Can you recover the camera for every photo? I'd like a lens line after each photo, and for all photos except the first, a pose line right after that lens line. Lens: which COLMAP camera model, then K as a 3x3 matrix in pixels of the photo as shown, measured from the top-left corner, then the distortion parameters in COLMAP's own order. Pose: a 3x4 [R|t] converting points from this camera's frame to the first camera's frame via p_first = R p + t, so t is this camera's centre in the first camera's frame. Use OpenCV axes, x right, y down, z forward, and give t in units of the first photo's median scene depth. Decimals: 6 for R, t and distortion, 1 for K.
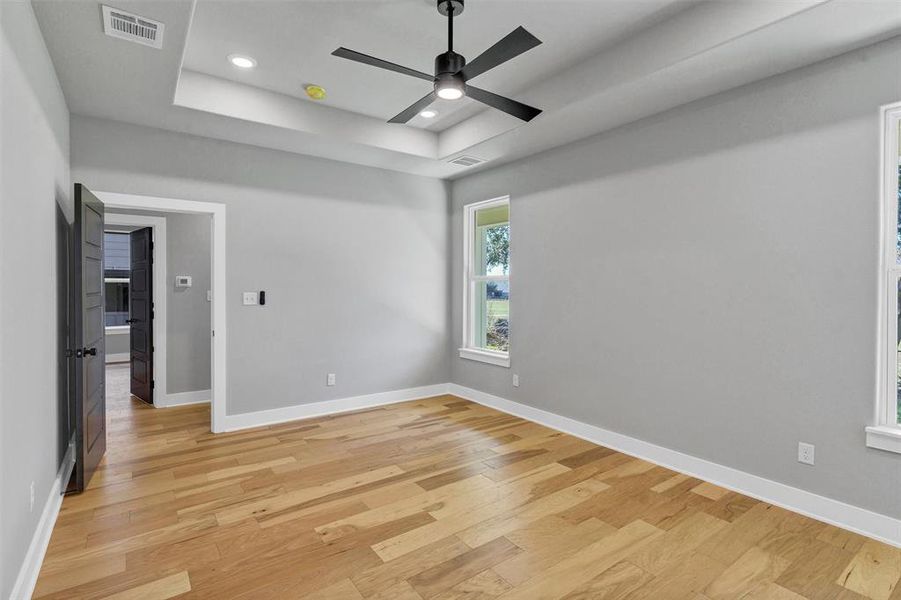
lens RADIAL K [[410.2, 0, 460.6], [0, 410.2, 296.7], [0, 0, 1]] dist [-0.000218, 0.000151]
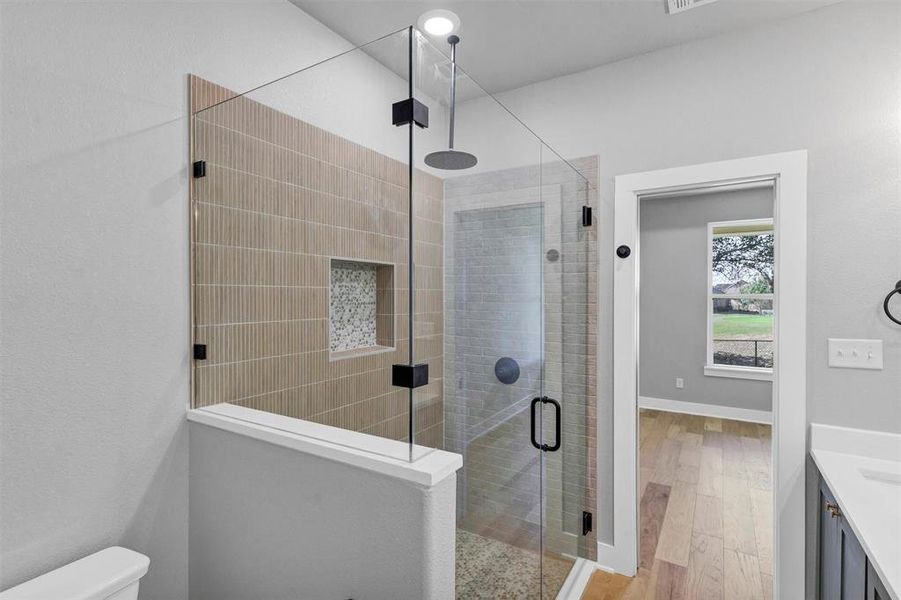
lens RADIAL K [[410.2, 0, 460.6], [0, 410.2, 296.7], [0, 0, 1]] dist [-0.000218, 0.000151]
pose [[0.924150, 0.002093, 0.382024, -0.758506], [0.004722, 0.999846, -0.016901, -0.018608], [-0.382001, 0.017423, 0.923998, -0.387085]]
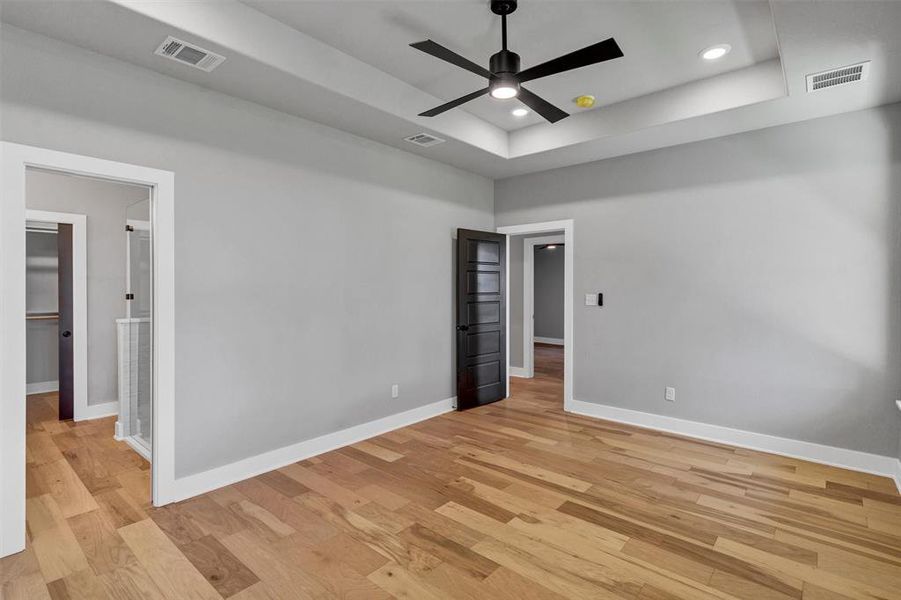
lens RADIAL K [[451.3, 0, 477.3], [0, 451.3, 300.4], [0, 0, 1]] dist [-0.001915, 0.000085]
pose [[0.261502, 0.025248, -0.964873, 0.720152], [-0.026490, 0.999469, 0.018974, -0.010844], [0.964839, 0.020598, 0.262032, 0.473706]]
